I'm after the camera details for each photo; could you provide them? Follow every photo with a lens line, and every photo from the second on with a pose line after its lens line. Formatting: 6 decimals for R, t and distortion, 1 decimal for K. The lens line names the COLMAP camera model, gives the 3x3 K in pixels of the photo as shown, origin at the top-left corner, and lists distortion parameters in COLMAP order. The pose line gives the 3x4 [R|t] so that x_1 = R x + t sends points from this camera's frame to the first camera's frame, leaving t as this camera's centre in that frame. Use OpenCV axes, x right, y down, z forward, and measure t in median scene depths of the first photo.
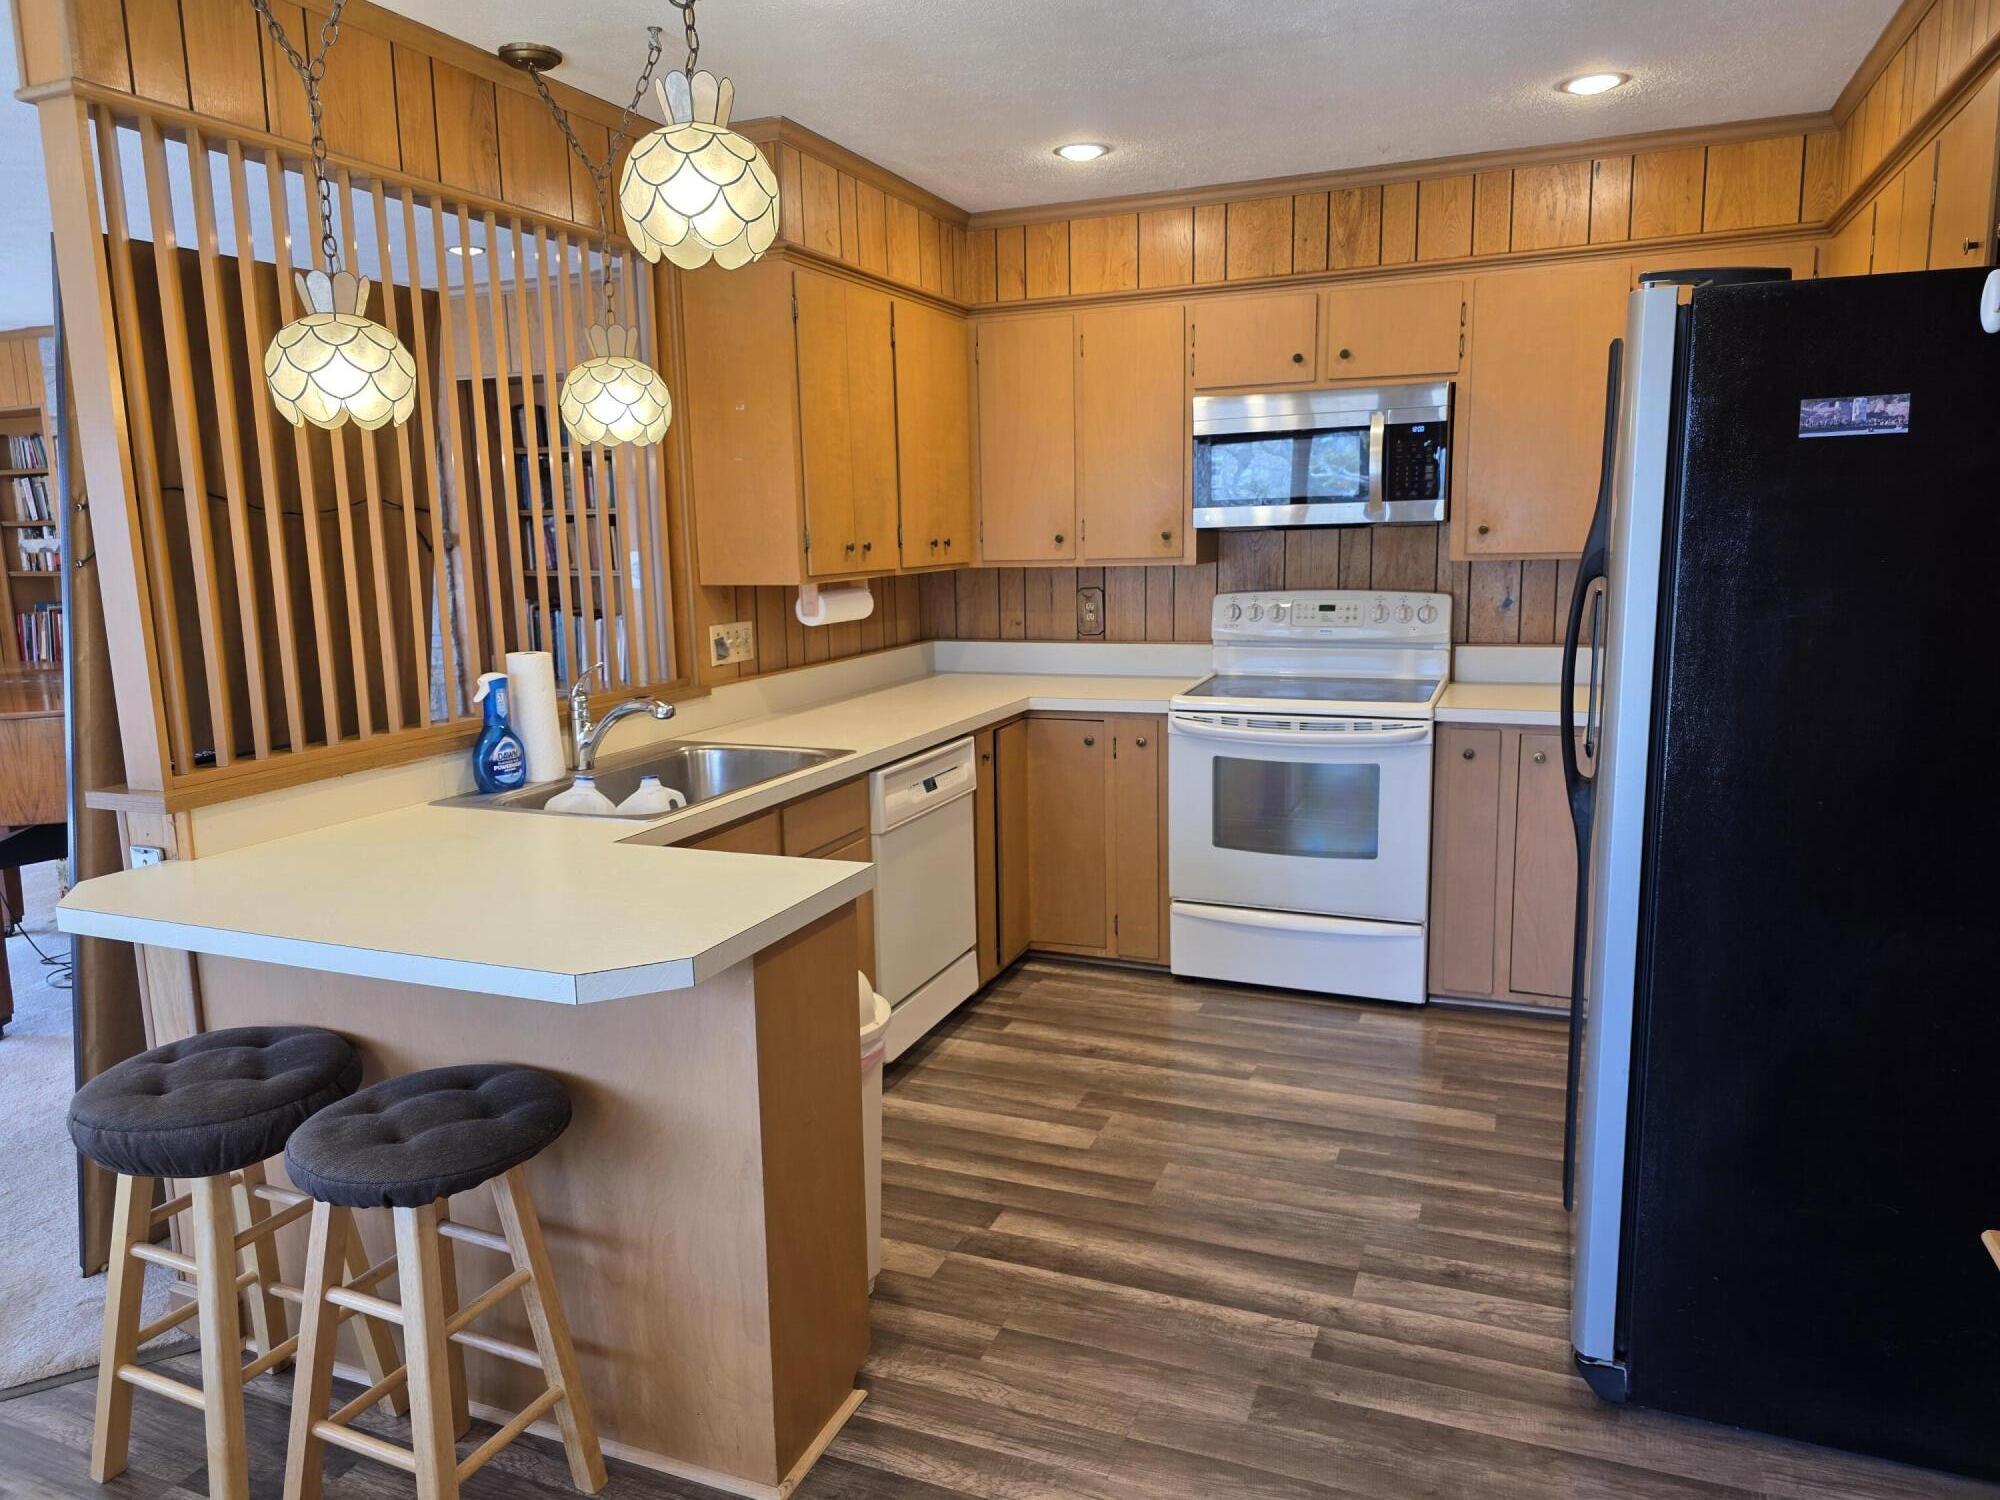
lens RADIAL K [[1359.1, 0, 1000.0], [0, 1359.1, 750.0], [0, 0, 1]] dist [0.053912, -0.040065]
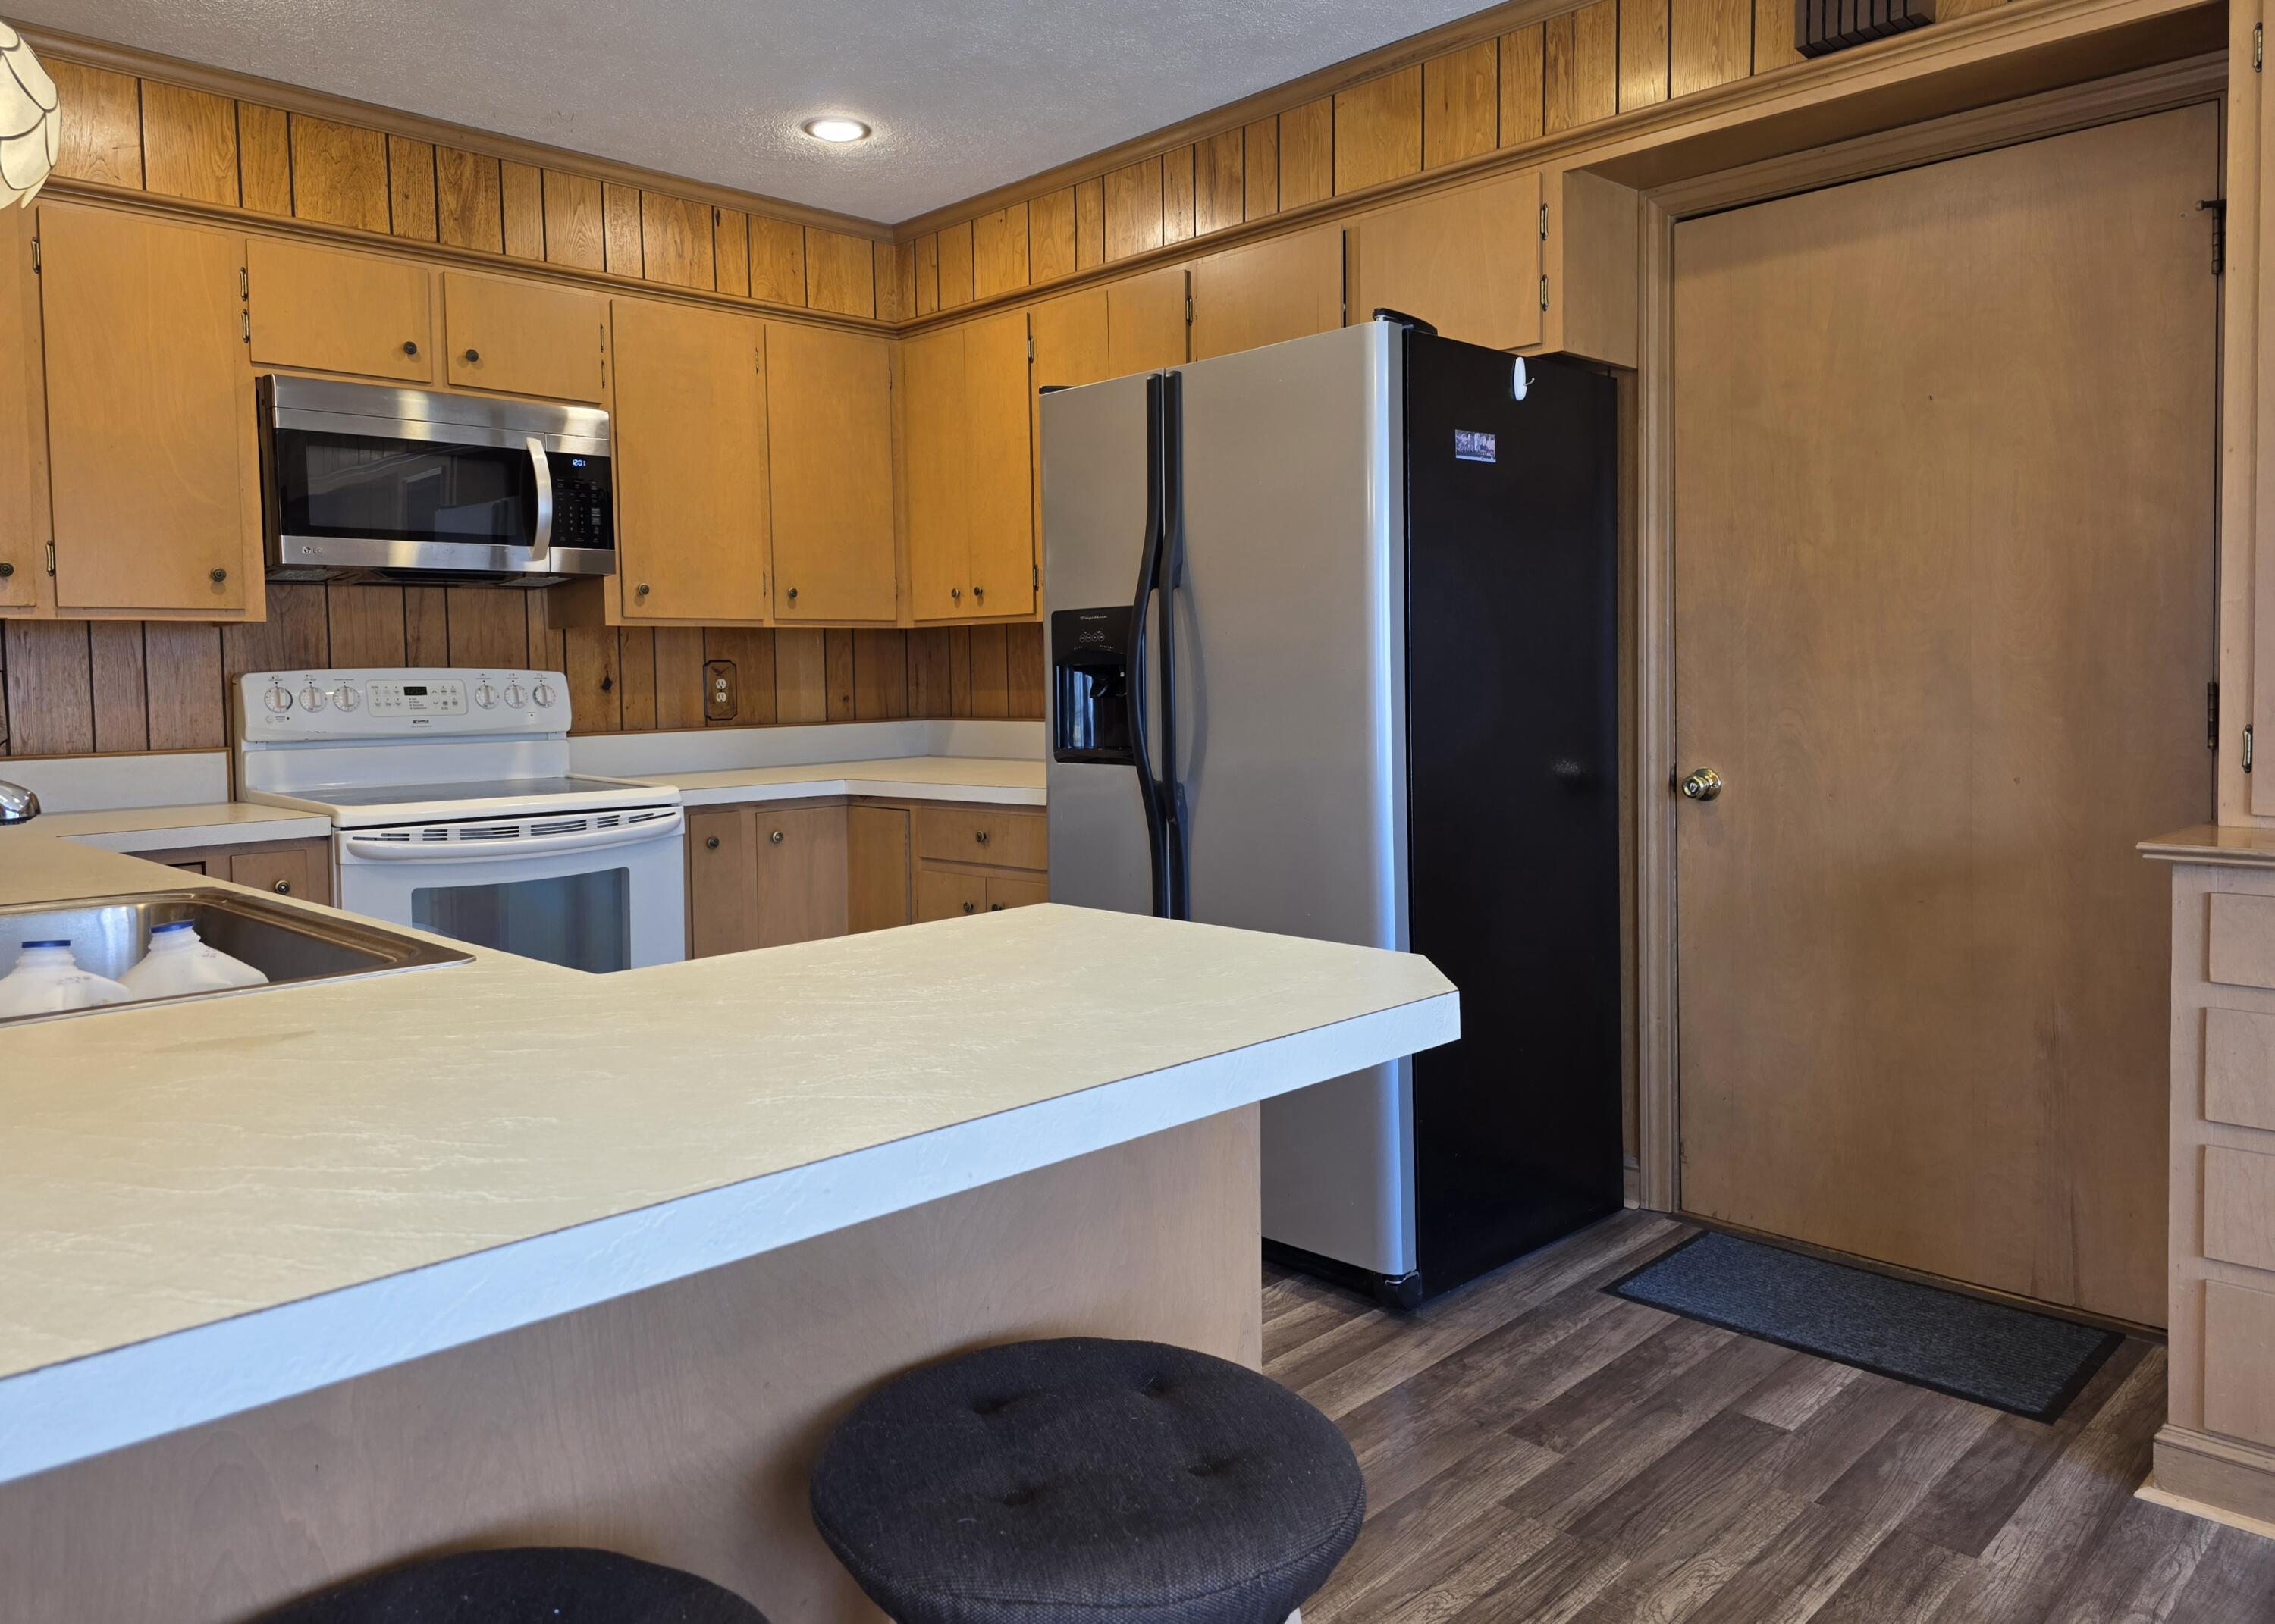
lens RADIAL K [[1612.4, 0, 1129.9], [0, 1612.4, 739.4], [0, 0, 1]] dist [0.061589, -0.050885]
pose [[0.397449, -0.020276, 0.917400, -0.451378], [0.161433, 0.985708, -0.048153, 0.028347], [-0.903313, 0.167237, 0.395042, 0.341053]]
